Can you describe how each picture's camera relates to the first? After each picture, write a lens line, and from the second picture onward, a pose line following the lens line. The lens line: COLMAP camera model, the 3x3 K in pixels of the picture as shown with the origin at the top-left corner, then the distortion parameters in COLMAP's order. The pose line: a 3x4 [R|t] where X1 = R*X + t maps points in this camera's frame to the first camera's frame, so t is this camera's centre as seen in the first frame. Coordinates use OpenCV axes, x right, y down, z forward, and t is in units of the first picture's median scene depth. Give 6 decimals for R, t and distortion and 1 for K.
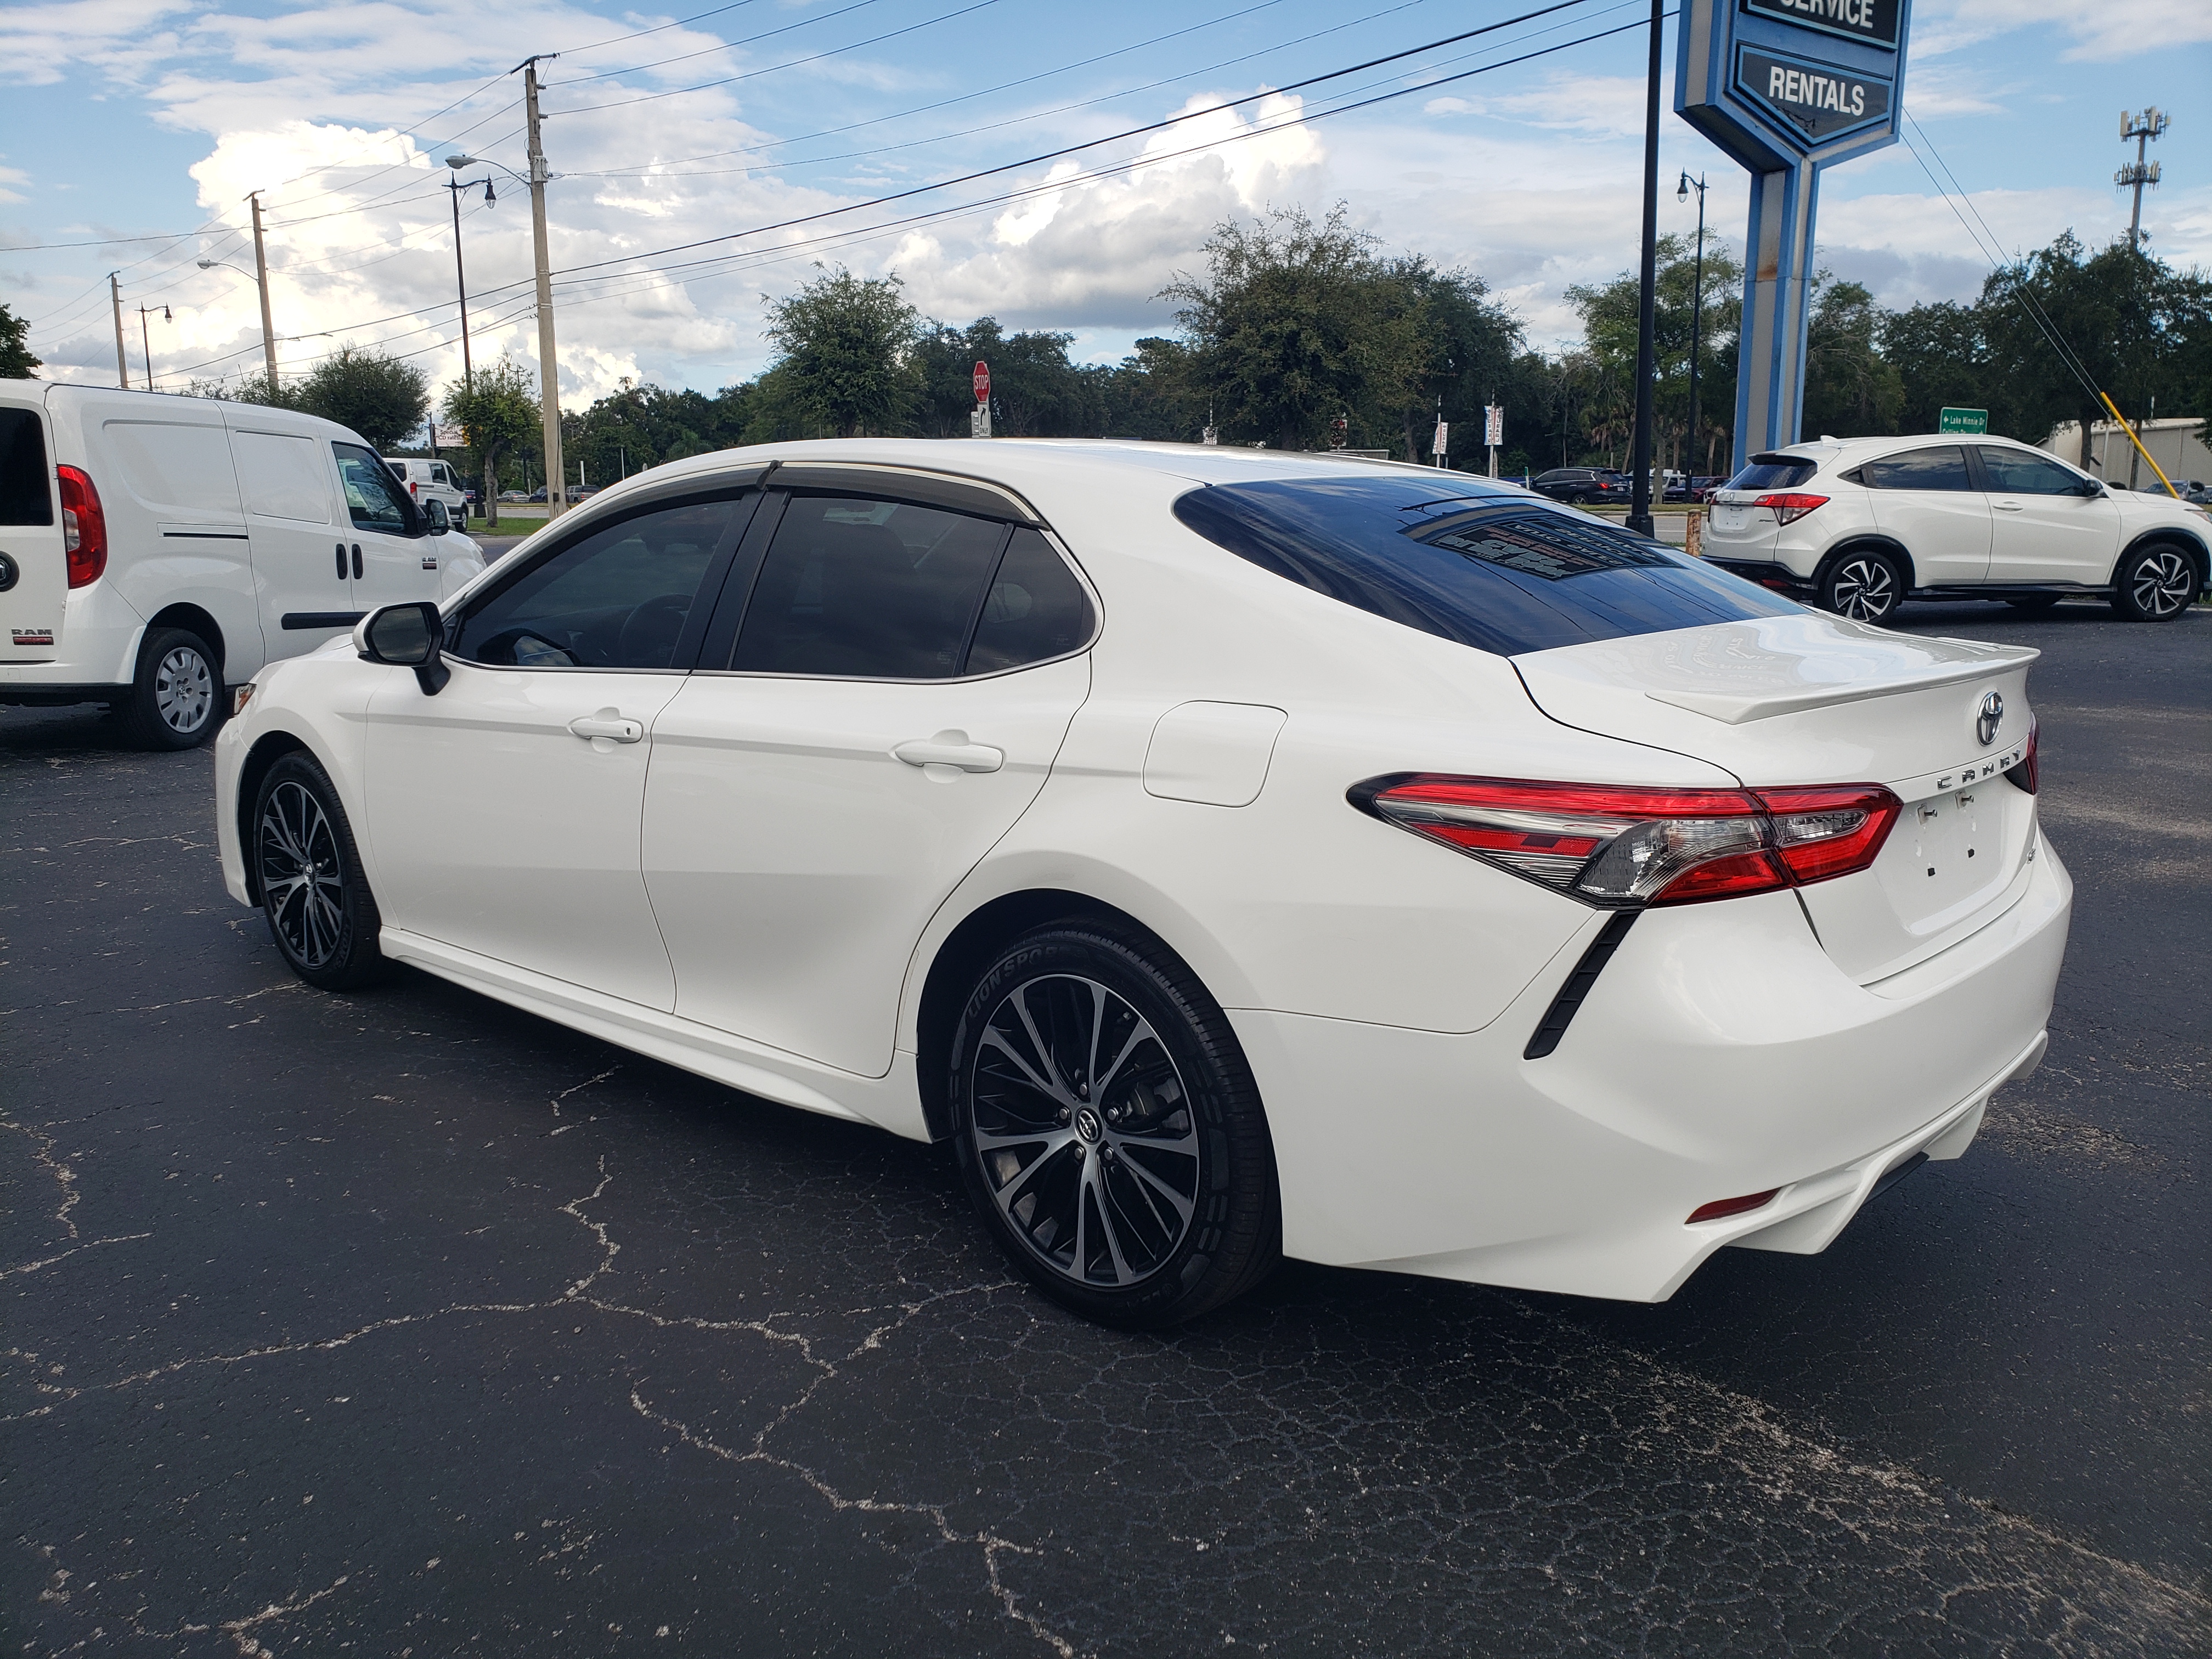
lens RADIAL K [[1720.5, 0, 1113.7], [0, 1720.5, 828.3], [0, 0, 1]] dist [0.016117, -0.004371]
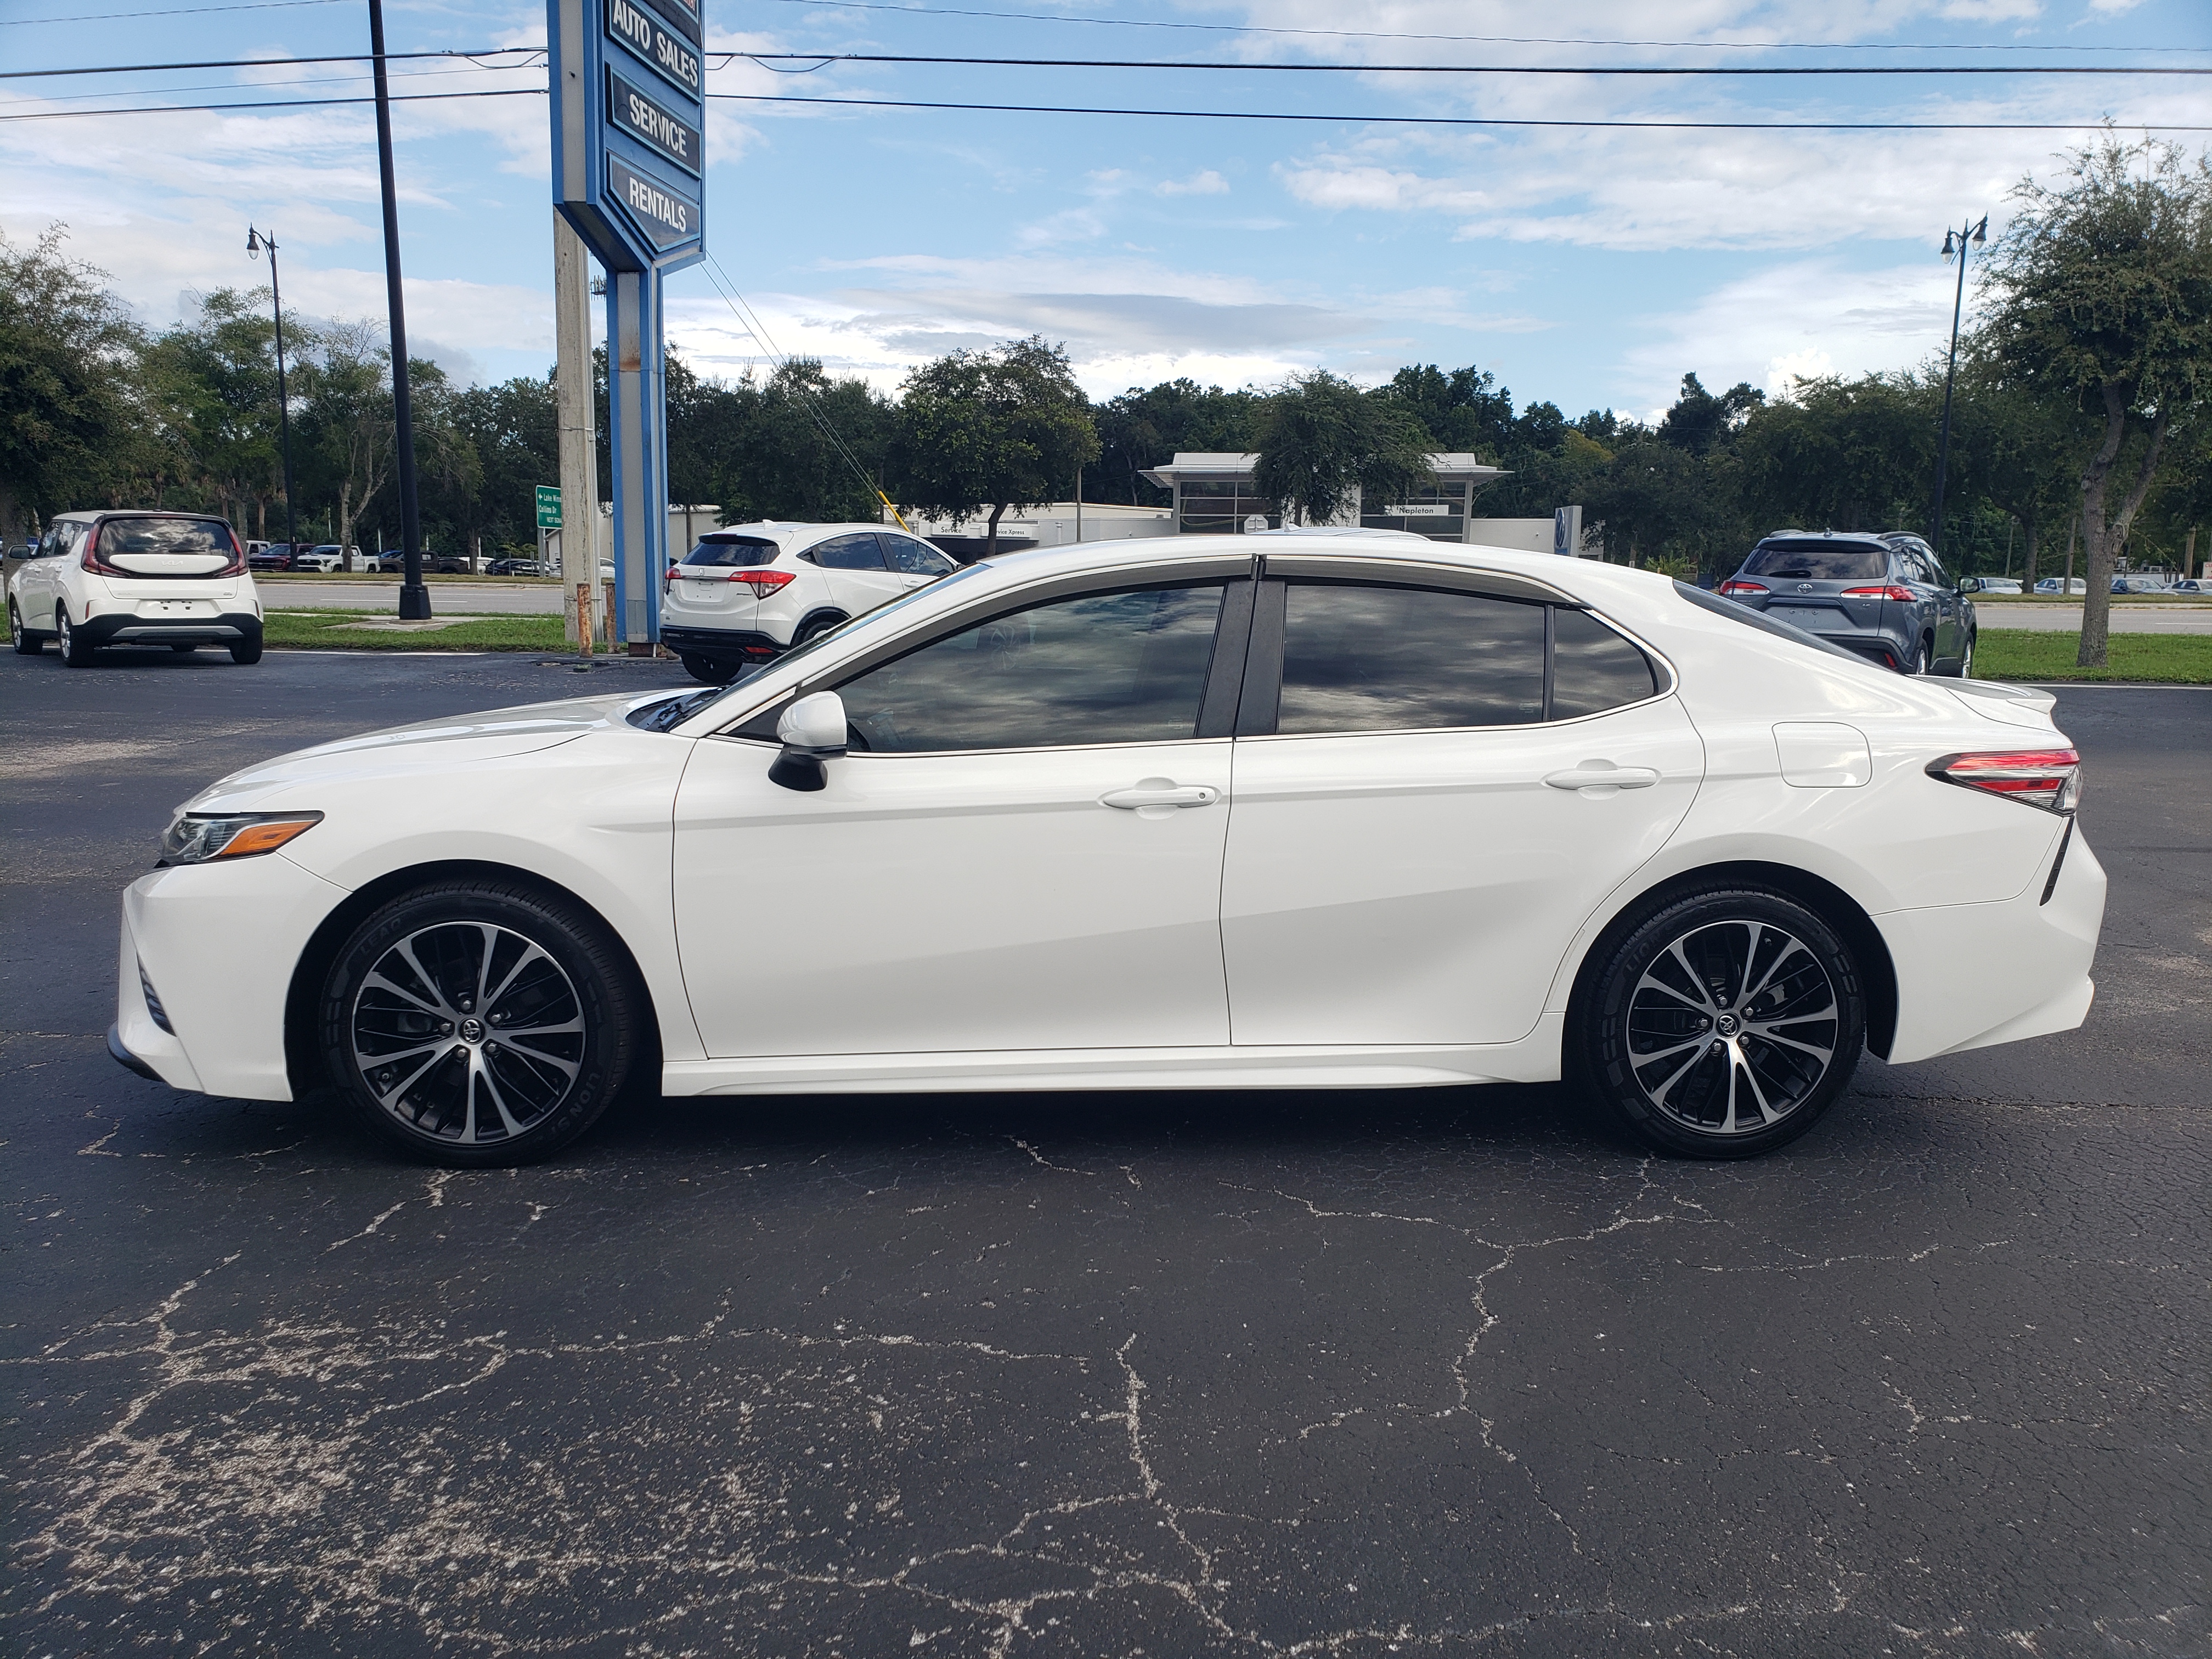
lens RADIAL K [[1720.5, 0, 1110.9], [0, 1720.5, 839.8], [0, 0, 1]] dist [0.016117, -0.004371]
pose [[0.695116, -0.099710, 0.711949, -1.118430], [0.122852, 0.992243, 0.019018, -0.057290], [-0.708322, 0.074244, 0.701974, 0.283494]]
